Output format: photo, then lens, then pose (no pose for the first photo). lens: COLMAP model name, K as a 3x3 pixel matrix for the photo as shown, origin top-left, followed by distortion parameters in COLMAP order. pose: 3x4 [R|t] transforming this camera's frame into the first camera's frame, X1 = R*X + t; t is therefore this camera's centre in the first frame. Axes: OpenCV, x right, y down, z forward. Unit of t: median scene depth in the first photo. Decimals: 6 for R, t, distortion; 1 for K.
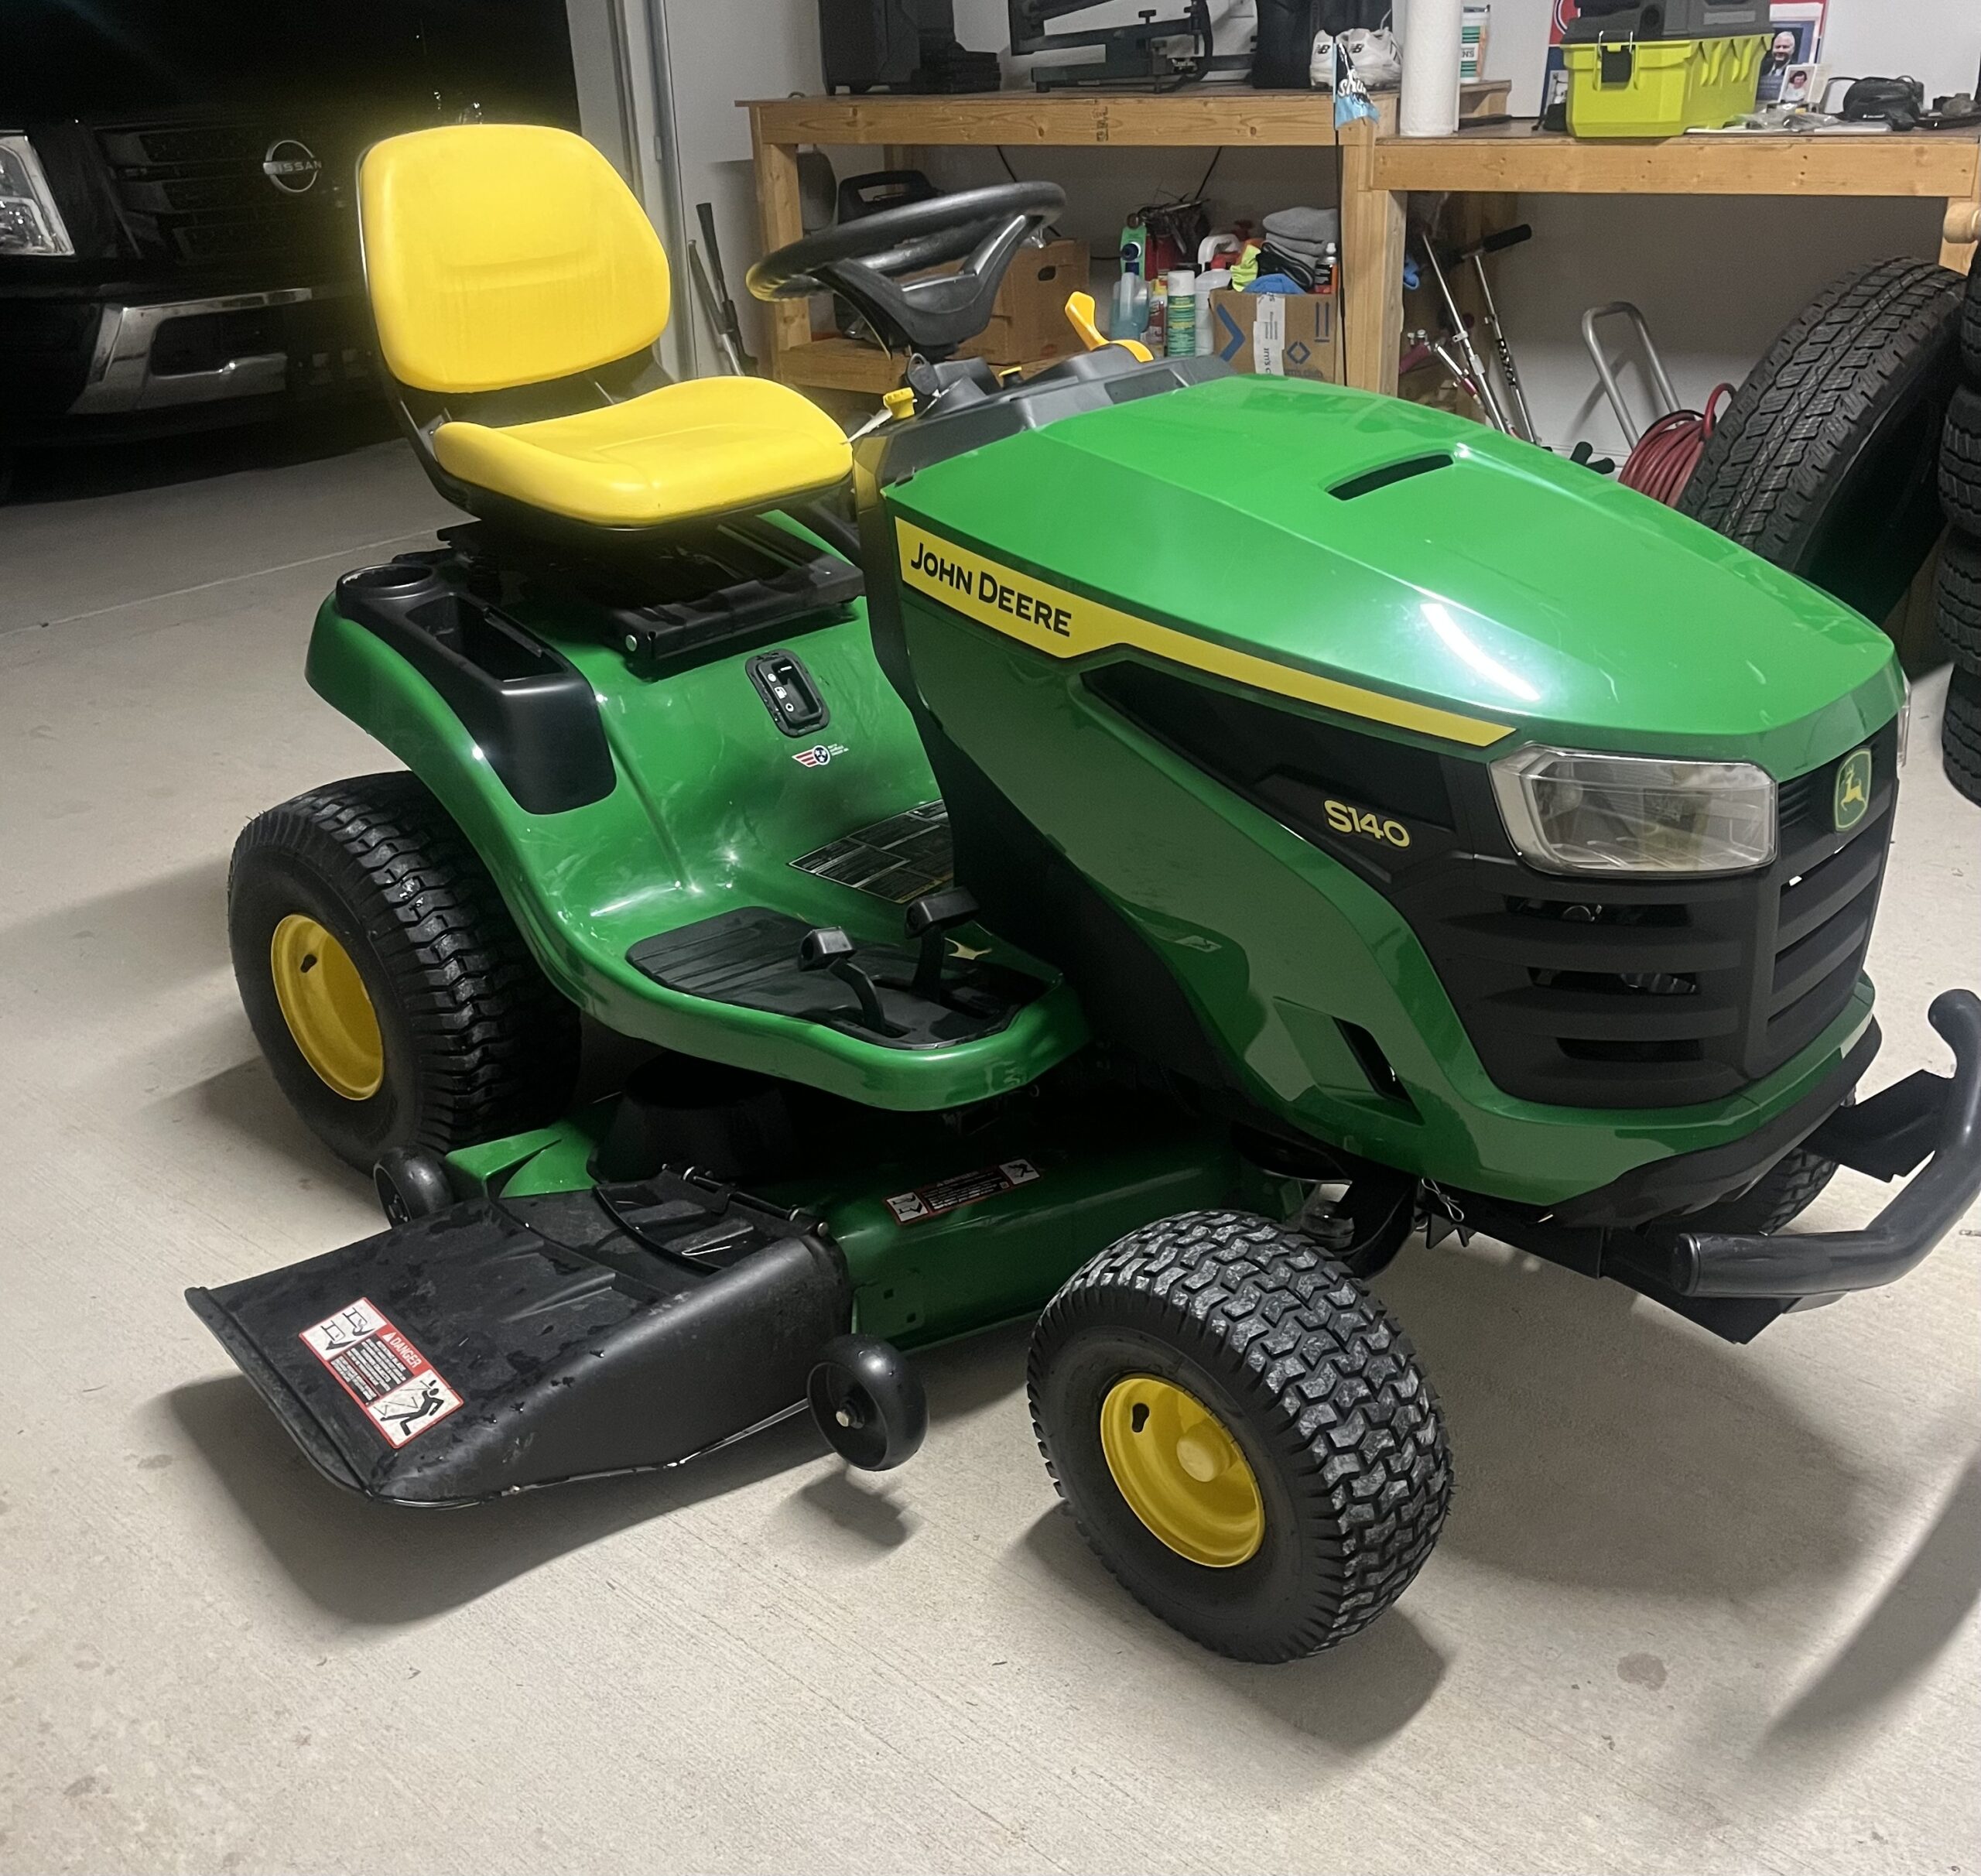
lens RADIAL K [[2048.3, 0, 990.5], [0, 2048.3, 938.0], [0, 0, 1]] dist [0.003316, 0.012345]
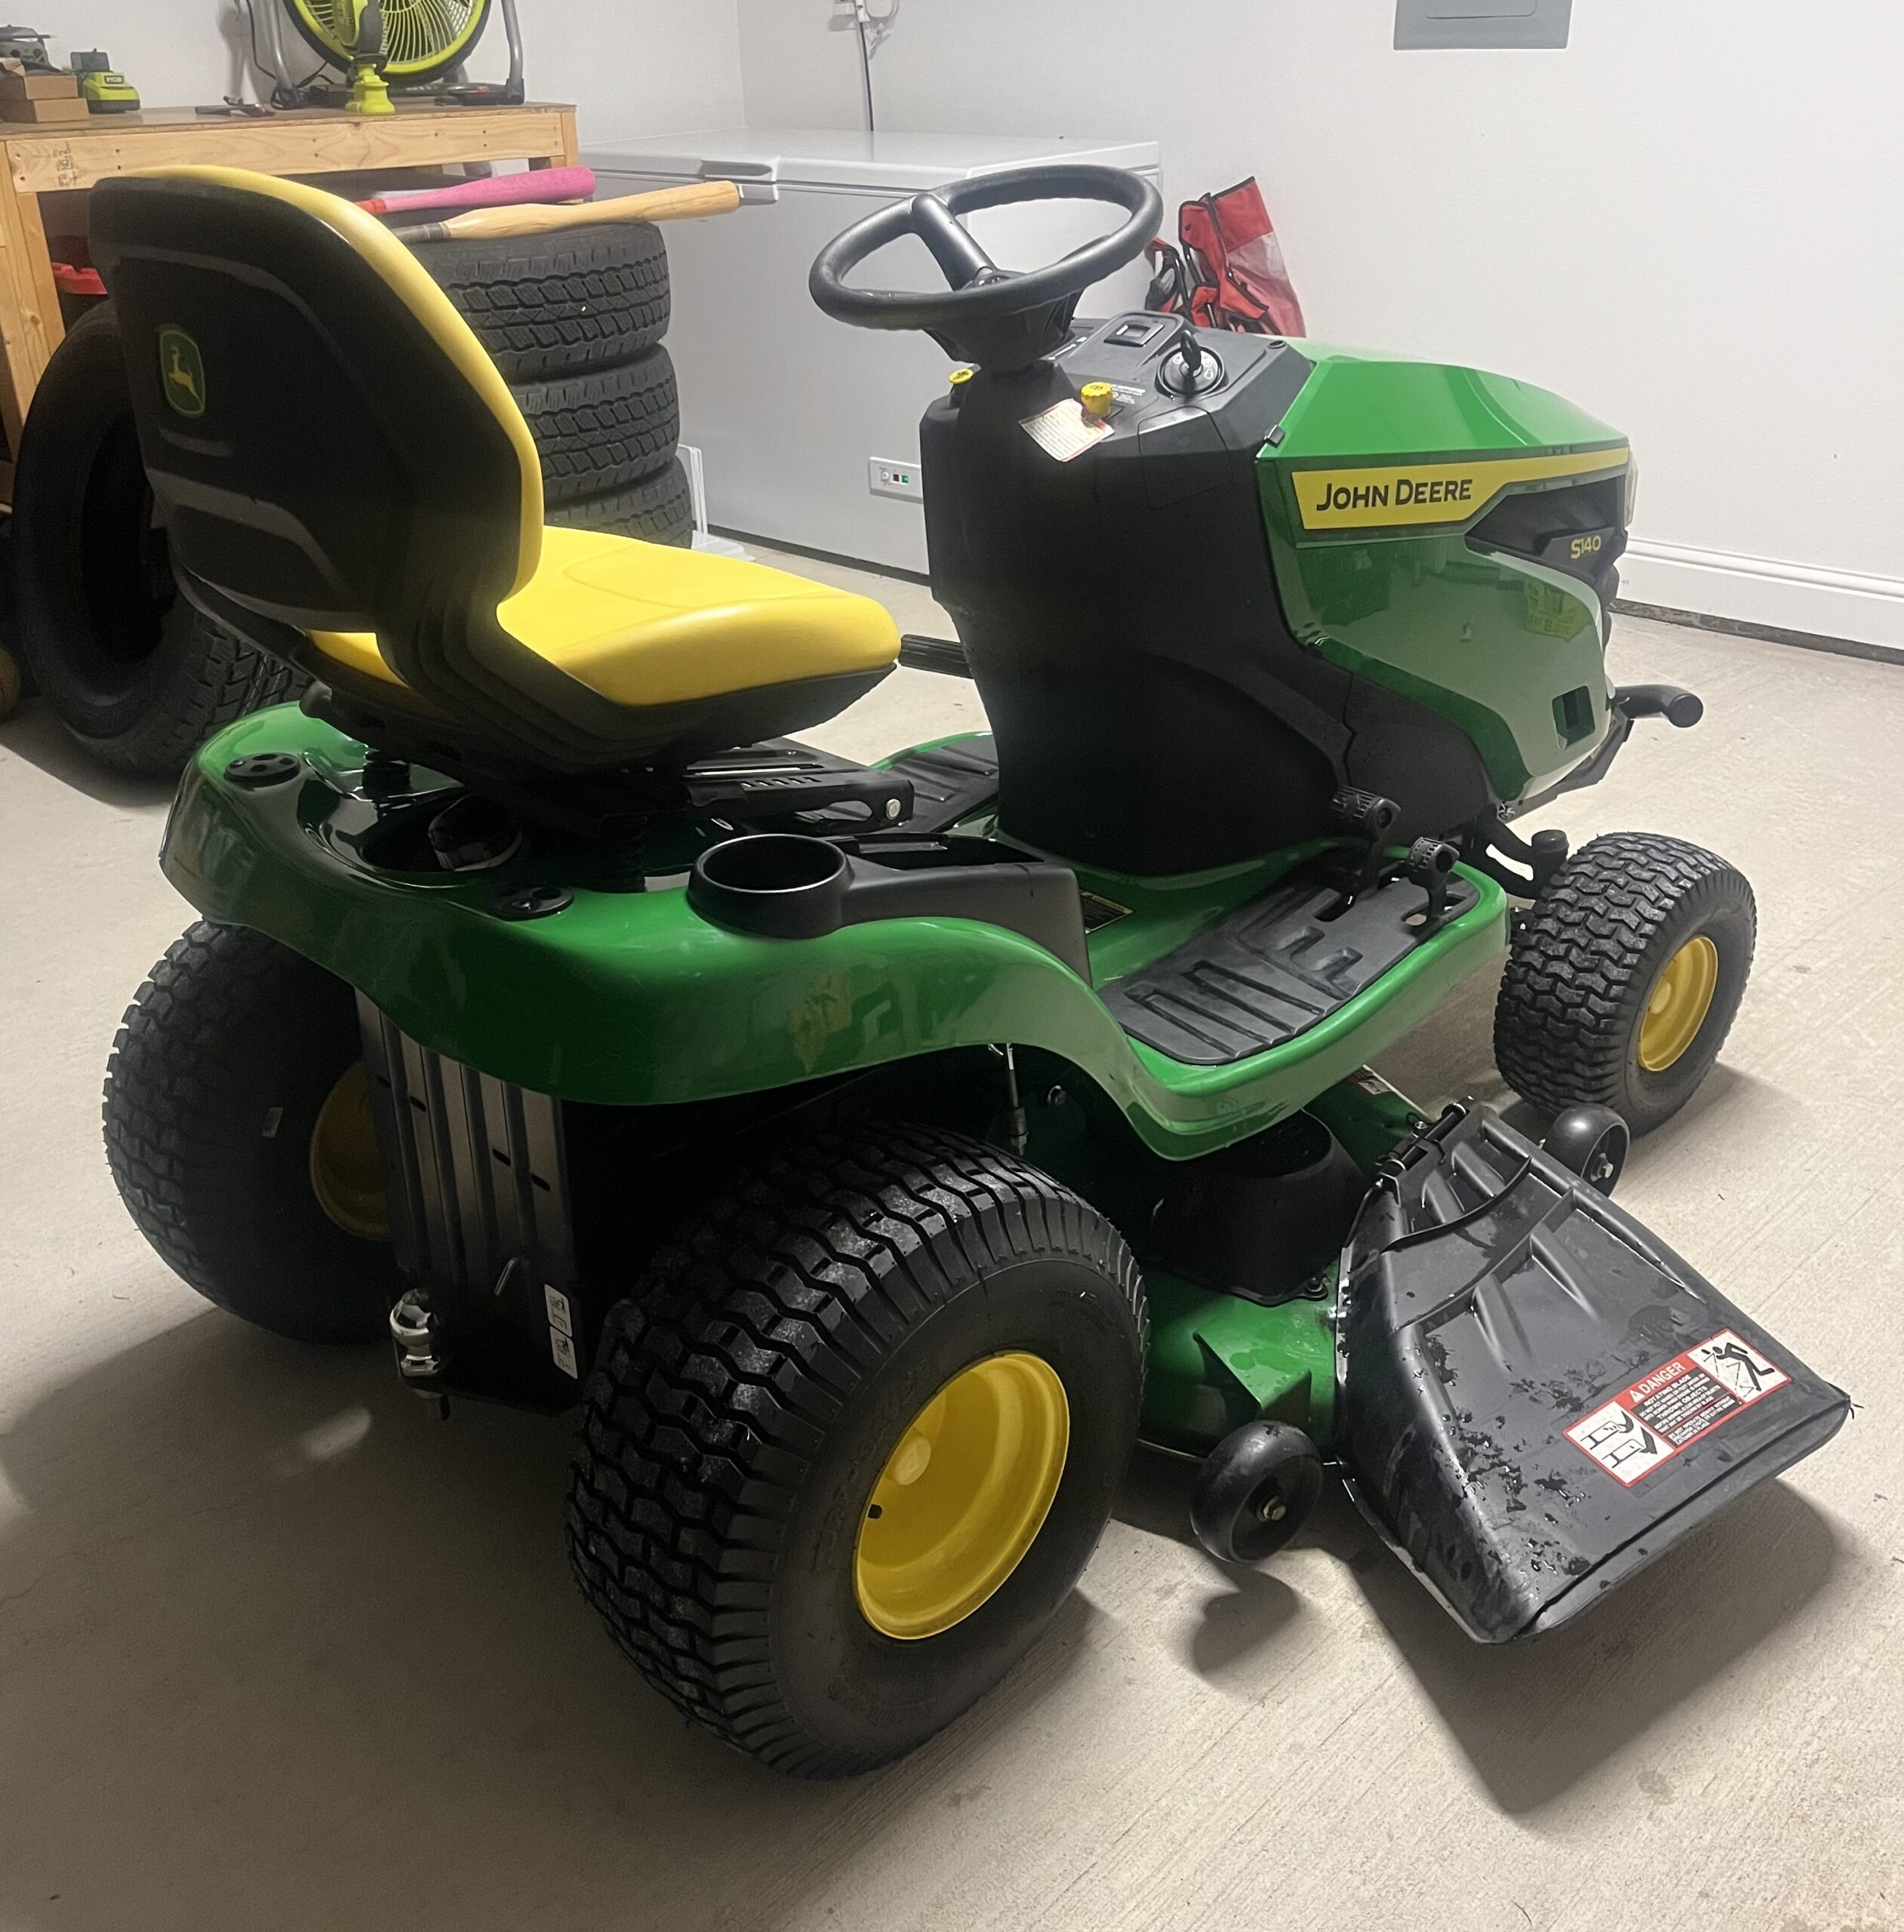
lens RADIAL K [[1923.7, 0, 952.0], [0, 1923.7, 966.0], [0, 0, 1]] dist [-0.008304, 0.005836]
pose [[0.048086, -0.397100, 0.916515, -1.070628], [0.439061, 0.832578, 0.337697, -0.410970], [-0.897169, 0.386168, 0.214386, 1.064963]]
